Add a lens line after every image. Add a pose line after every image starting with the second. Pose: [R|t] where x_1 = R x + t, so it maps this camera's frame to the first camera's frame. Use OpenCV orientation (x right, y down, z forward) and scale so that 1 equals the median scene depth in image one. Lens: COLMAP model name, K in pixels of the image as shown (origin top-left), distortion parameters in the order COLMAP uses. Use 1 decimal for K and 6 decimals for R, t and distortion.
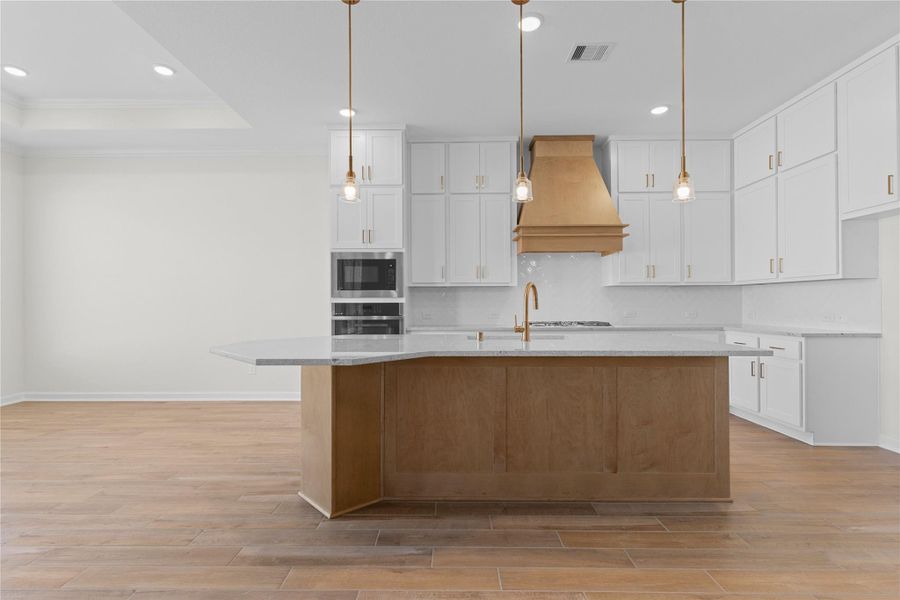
lens RADIAL K [[424.2, 0, 446.9], [0, 424.2, 299.9], [0, 0, 1]] dist [-0.000293, 0.000111]
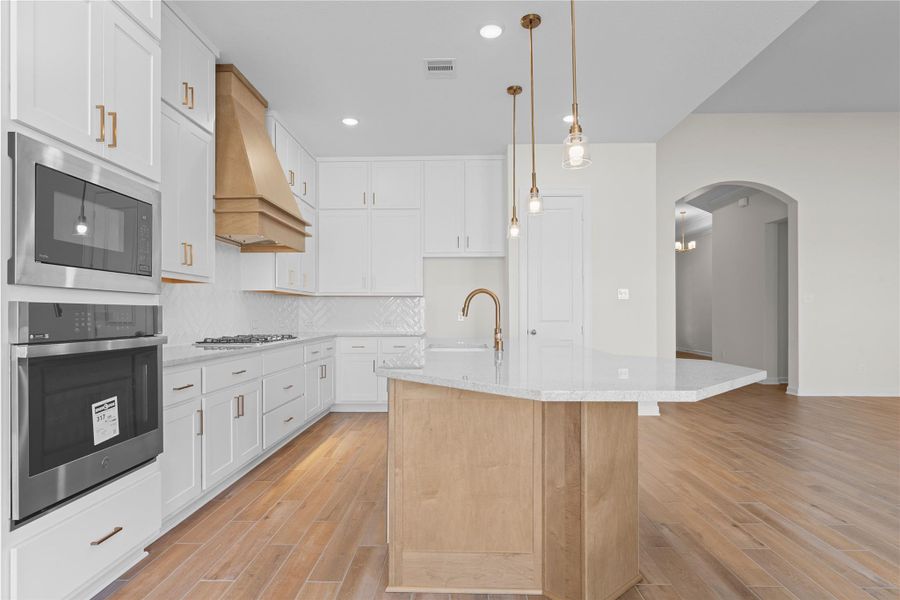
lens RADIAL K [[494.0, 0, 448.1], [0, 494.0, 307.8], [0, 0, 1]] dist [-0.000200, 0.000550]
pose [[0.005379, 0.015066, 0.999872, -0.949851], [-0.009390, 0.999843, -0.015015, 0.019692], [-0.999941, -0.009308, 0.005520, 1.071237]]
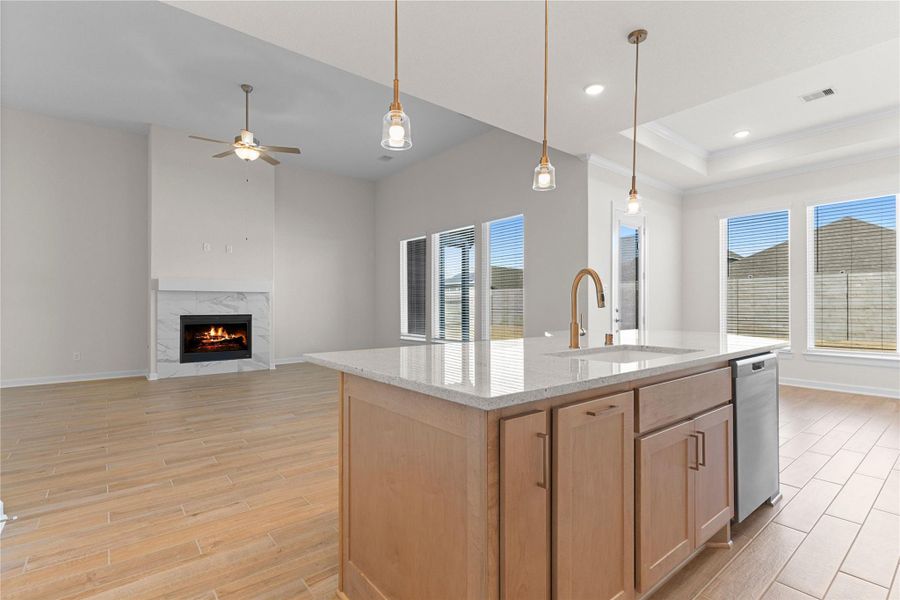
lens RADIAL K [[424.2, 0, 446.4], [0, 424.2, 303.4], [0, 0, 1]] dist [-0.000472, 0.000020]
pose [[-0.770793, 0.000298, -0.637085, 0.817548], [0.009897, 0.999885, -0.011507, 0.021355], [0.637008, -0.015175, -0.770708, 1.384183]]
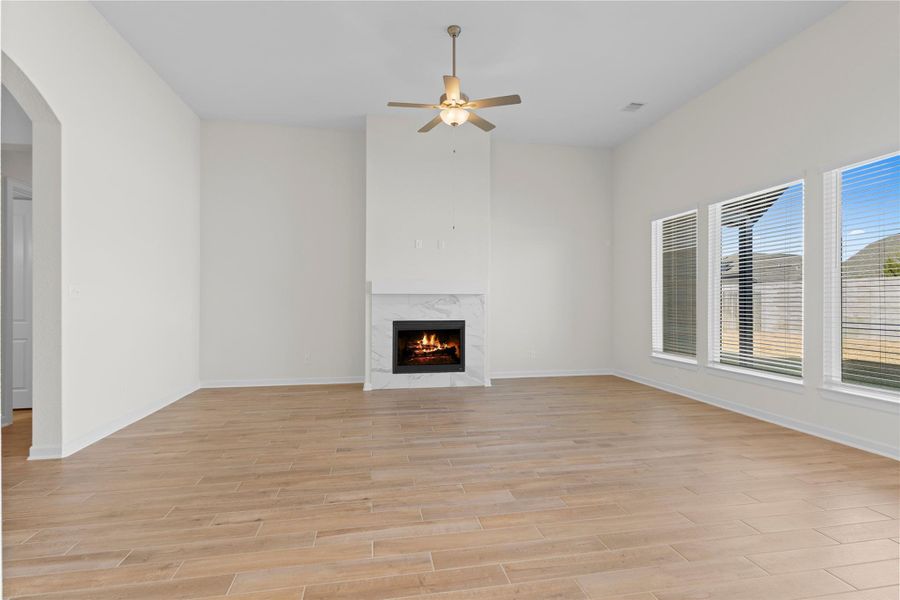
lens RADIAL K [[424.2, 0, 446.9], [0, 424.2, 299.9], [0, 0, 1]] dist [-0.000293, 0.000111]
pose [[-0.981617, 0.000422, -0.190862, 0.599085], [0.003153, 0.999897, -0.014007, -0.028885], [0.190836, -0.014351, -0.981517, 0.782313]]
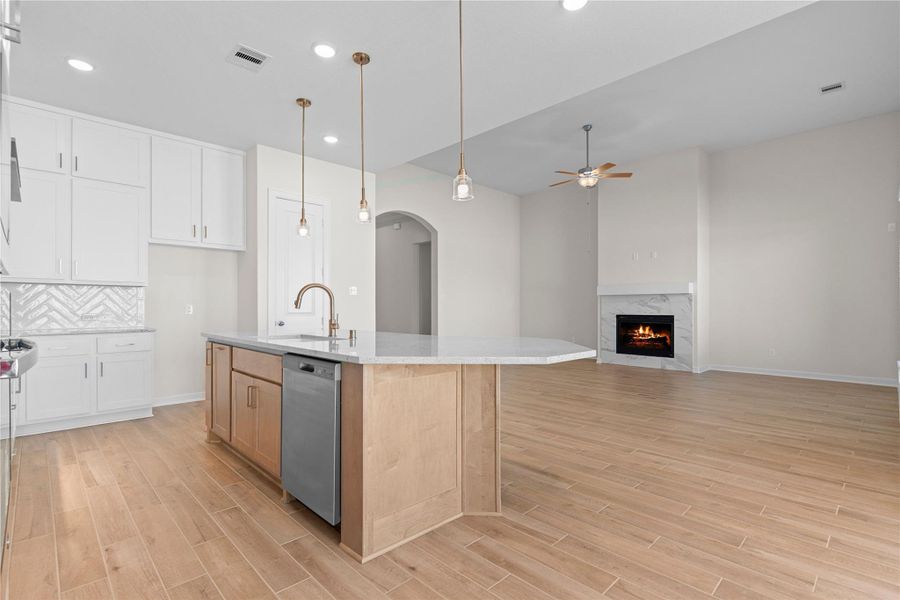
lens RADIAL K [[429.8, 0, 450.0], [0, 429.8, 300.0], [0, 0, 1]] dist [0.006144, 0.000706]
pose [[-0.708775, 0.014043, 0.705295, -0.810700], [-0.005282, 0.999668, -0.025213, 0.025513], [-0.705415, -0.021596, -0.708465, 1.532890]]
